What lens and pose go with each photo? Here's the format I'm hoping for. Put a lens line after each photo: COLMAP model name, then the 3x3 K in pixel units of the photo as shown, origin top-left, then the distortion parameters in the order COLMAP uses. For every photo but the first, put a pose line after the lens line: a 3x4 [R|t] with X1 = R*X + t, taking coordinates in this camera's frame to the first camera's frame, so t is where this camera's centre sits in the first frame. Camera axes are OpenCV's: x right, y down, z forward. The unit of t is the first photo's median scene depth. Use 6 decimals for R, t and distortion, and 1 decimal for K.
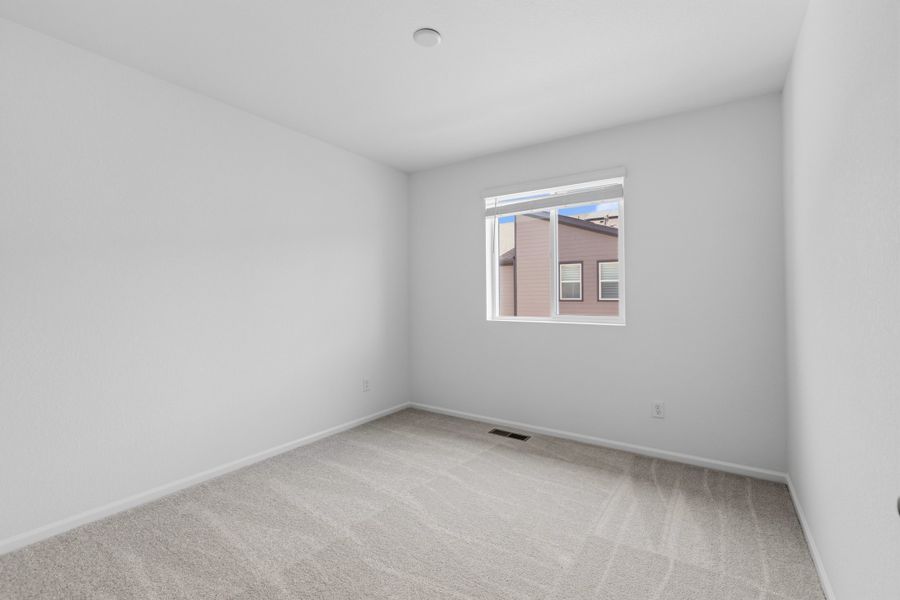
lens RADIAL K [[398.9, 0, 452.5], [0, 398.9, 298.5], [0, 0, 1]] dist [-0.001072, -0.000056]
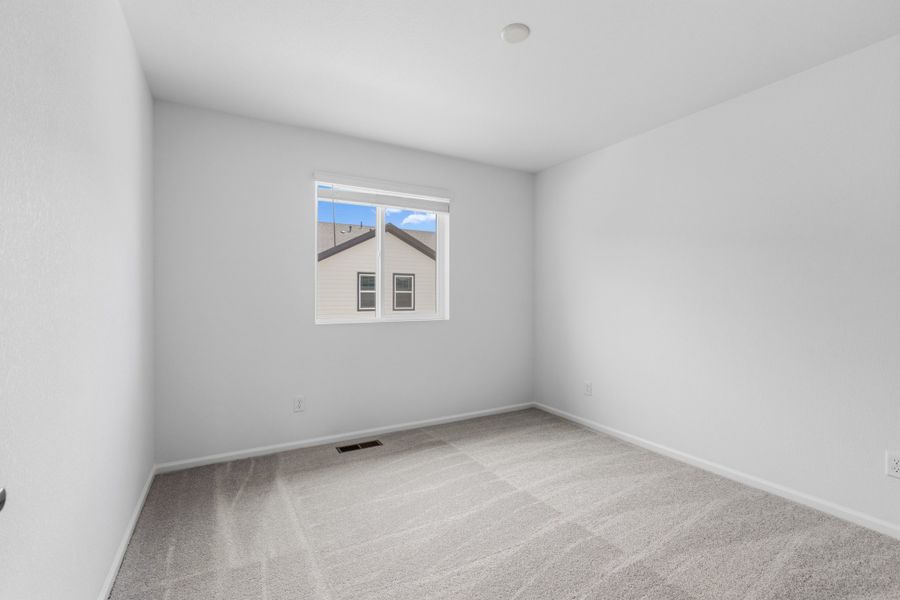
lens RADIAL K [[398.9, 0, 452.5], [0, 398.9, 298.5], [0, 0, 1]] dist [-0.001072, -0.000056]
pose [[0.470727, -0.009471, 0.882228, -0.573805], [0.010195, 0.999934, 0.005295, -0.001267], [-0.882220, 0.006502, 0.470793, 0.382780]]
